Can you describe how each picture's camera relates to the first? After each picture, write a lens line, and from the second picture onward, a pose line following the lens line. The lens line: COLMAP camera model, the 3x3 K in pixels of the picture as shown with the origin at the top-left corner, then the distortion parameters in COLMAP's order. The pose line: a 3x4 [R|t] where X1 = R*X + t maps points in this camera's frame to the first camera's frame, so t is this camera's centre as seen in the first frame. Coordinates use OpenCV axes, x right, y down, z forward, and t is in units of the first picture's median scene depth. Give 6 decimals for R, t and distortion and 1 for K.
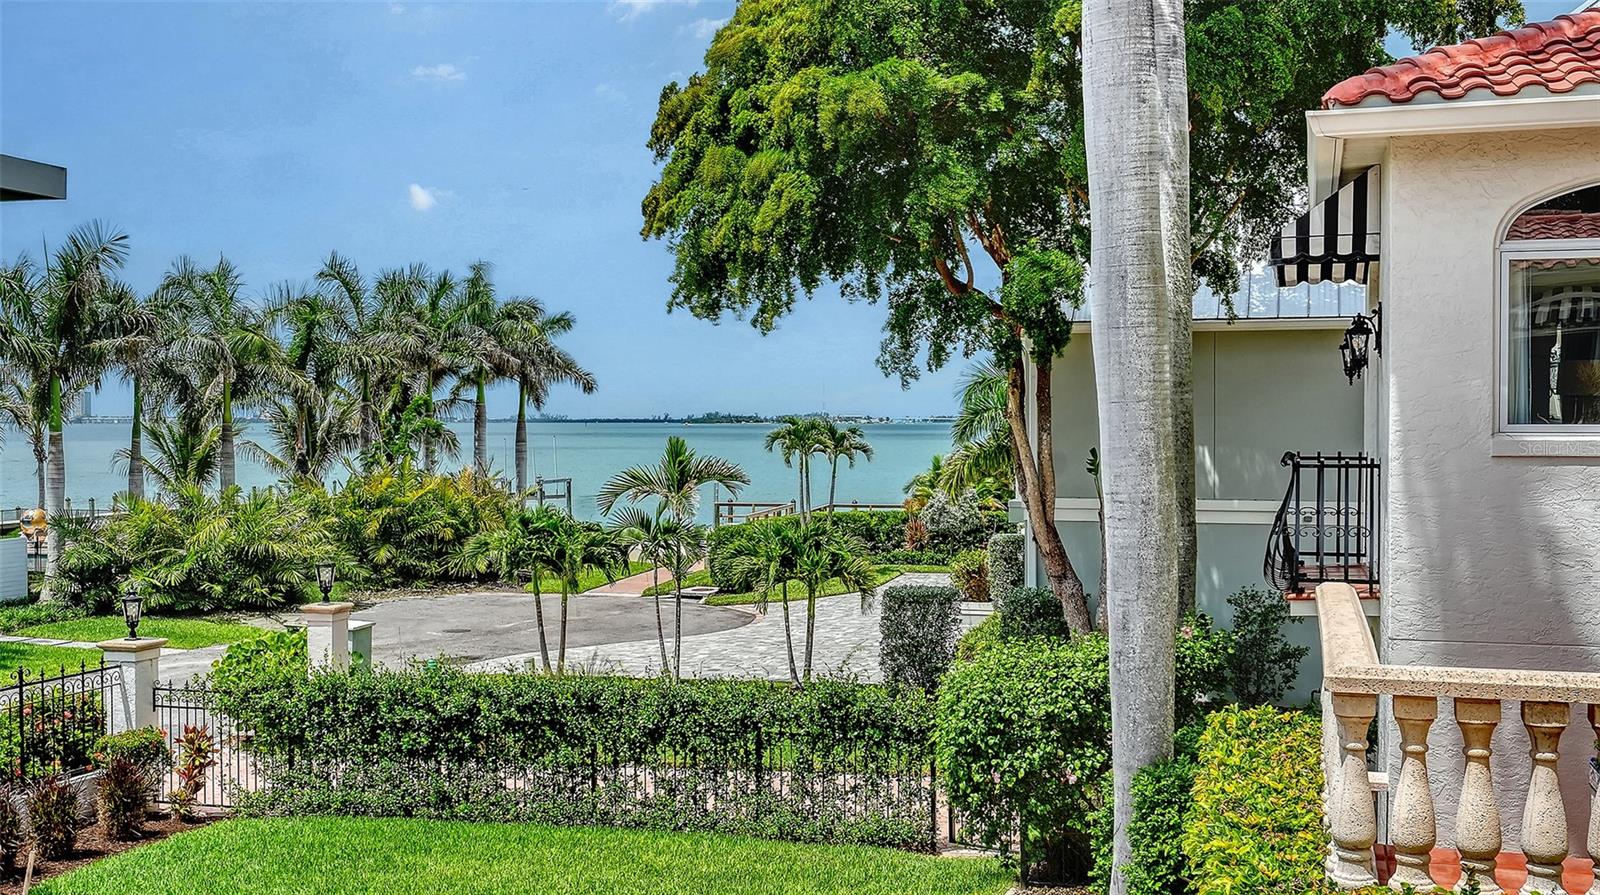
lens RADIAL K [[1659.3, 0, 850.7], [0, 1659.3, 416.8], [0, 0, 1]] dist [-0.009064, 0.013460]
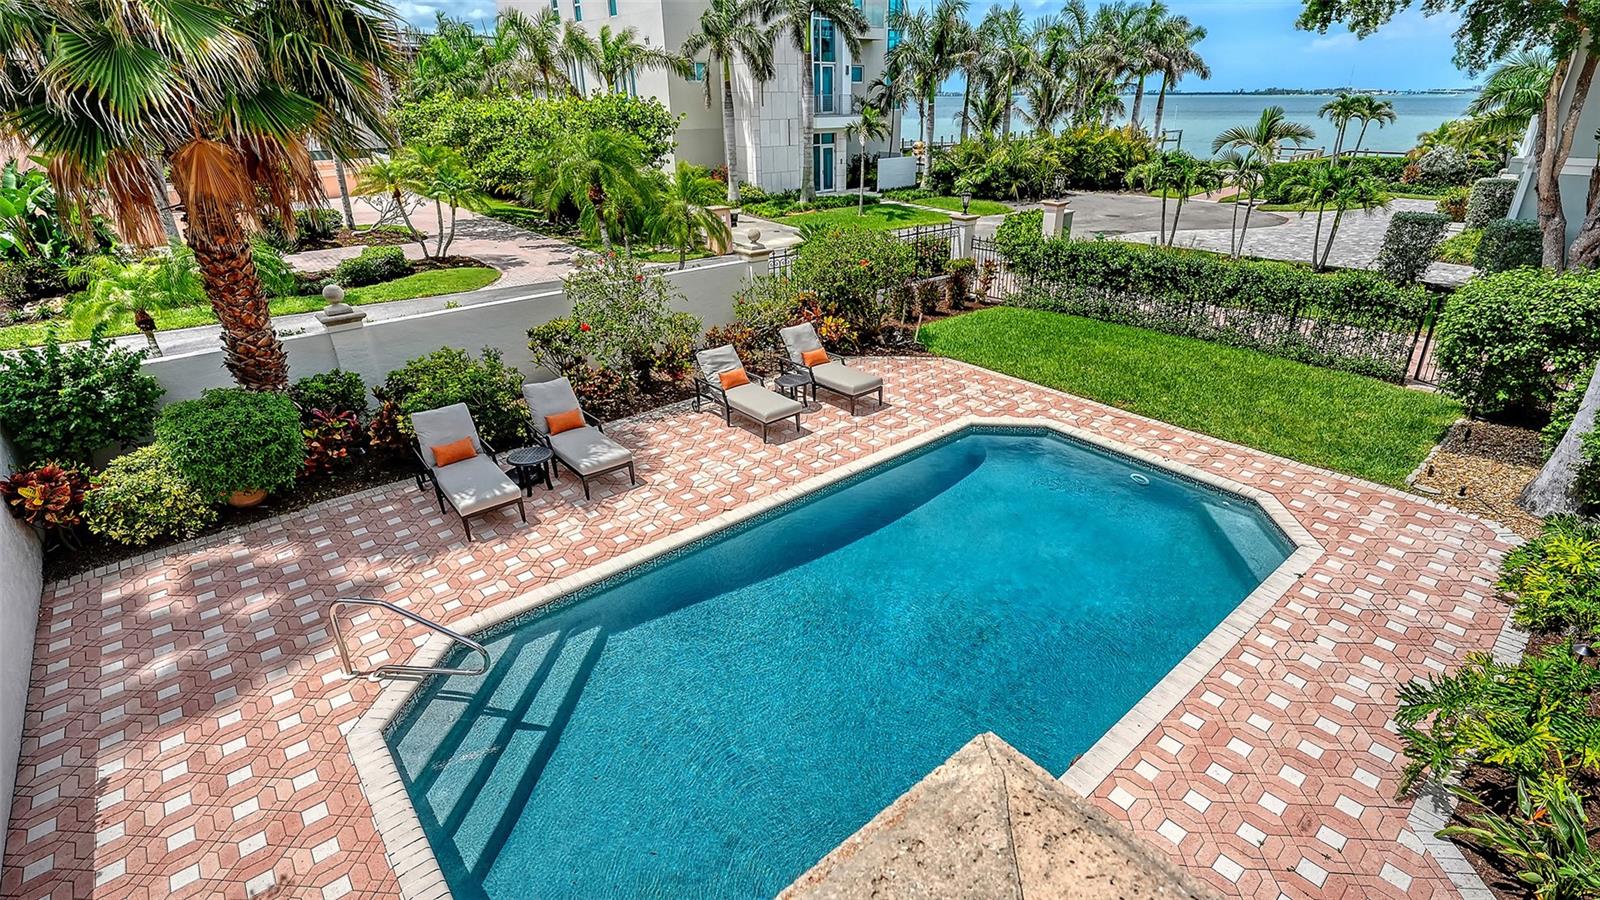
lens RADIAL K [[759.9, 0, 807.4], [0, 759.9, 454.3], [0, 0, 1]] dist [-0.001483, -0.000793]
pose [[0.831462, 0.233017, -0.504355, -0.024602], [0.006628, 0.903571, 0.428386, -0.004518], [0.555542, -0.359530, 0.749741, 0.029586]]
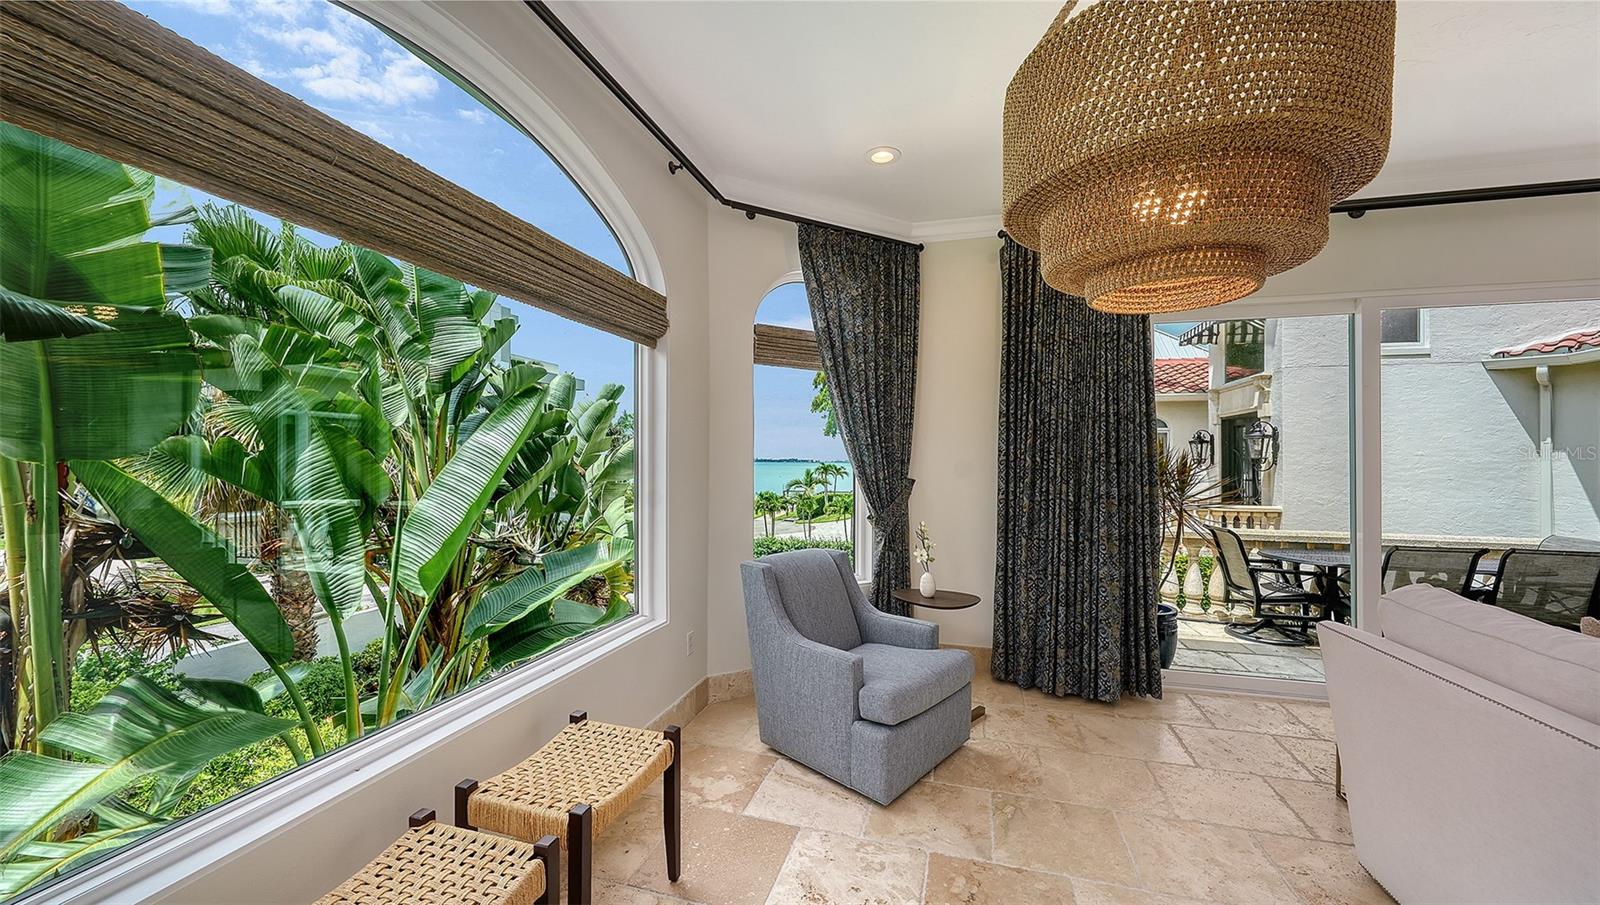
lens RADIAL K [[584.9, 0, 800.0], [0, 584.9, 452.5], [0, 0, 1]] dist [0.000606, -0.000031]
pose [[0.999674, 0.008227, -0.024173, -0.092950], [-0.008536, 0.999882, -0.012746, -0.006544], [0.024065, 0.012948, 0.999627, -0.144804]]
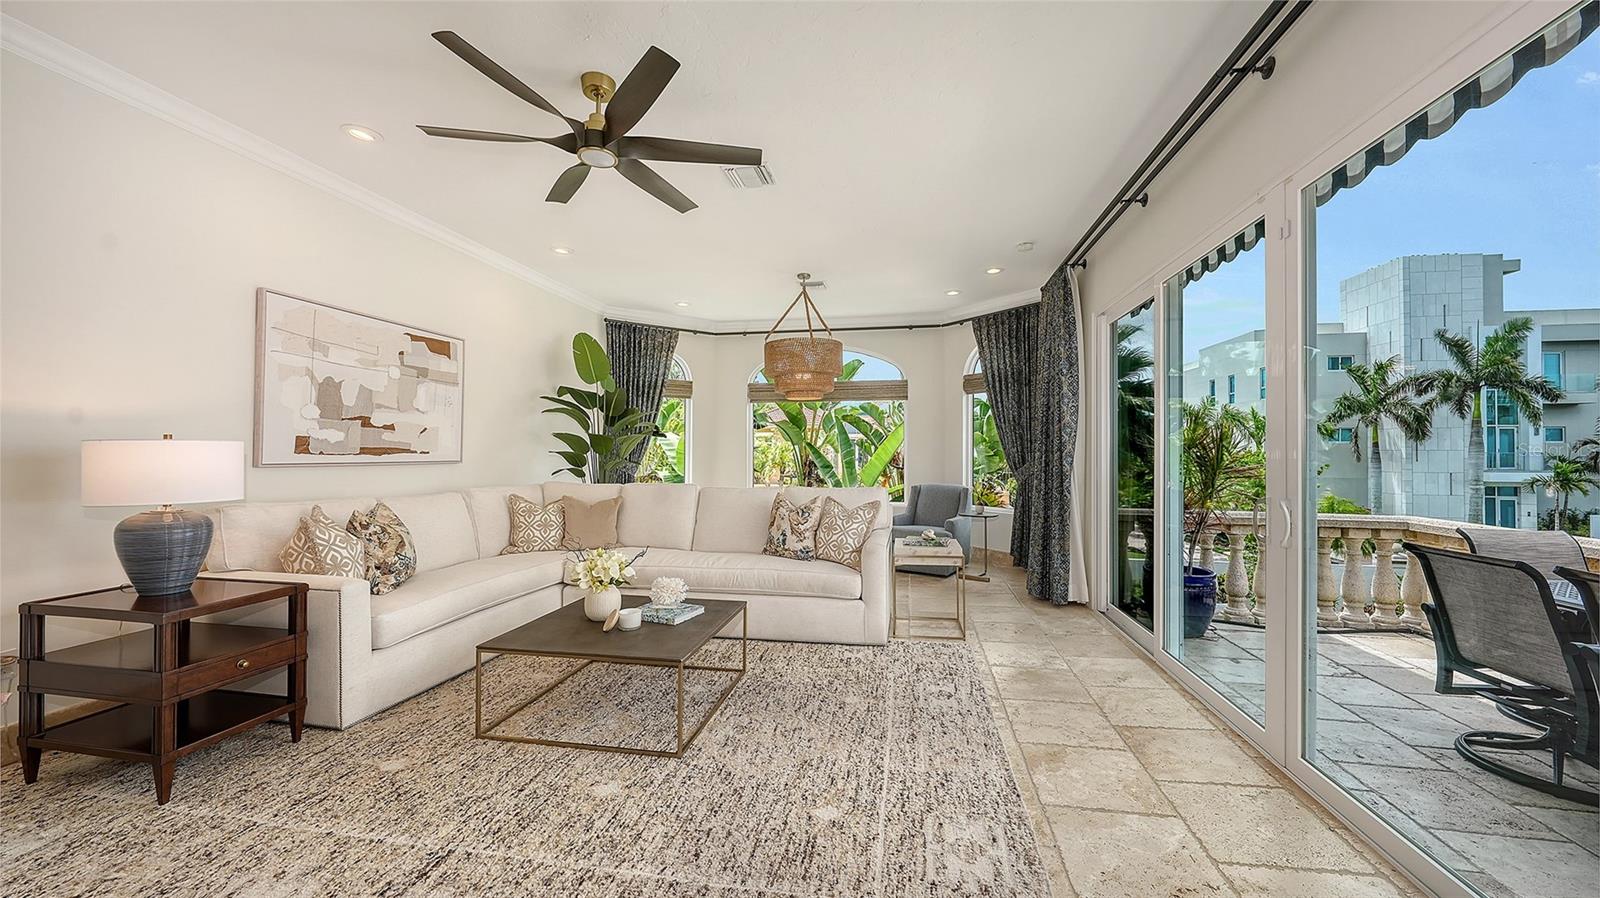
lens RADIAL K [[576.7, 0, 820.6], [0, 576.7, 454.0], [0, 0, 1]] dist [-0.001894, -0.000155]
pose [[0.120527, 0.003630, -0.992703, 0.093870], [-0.000921, 0.999993, 0.003545, -0.003424], [0.992710, 0.000487, 0.120529, -0.116436]]
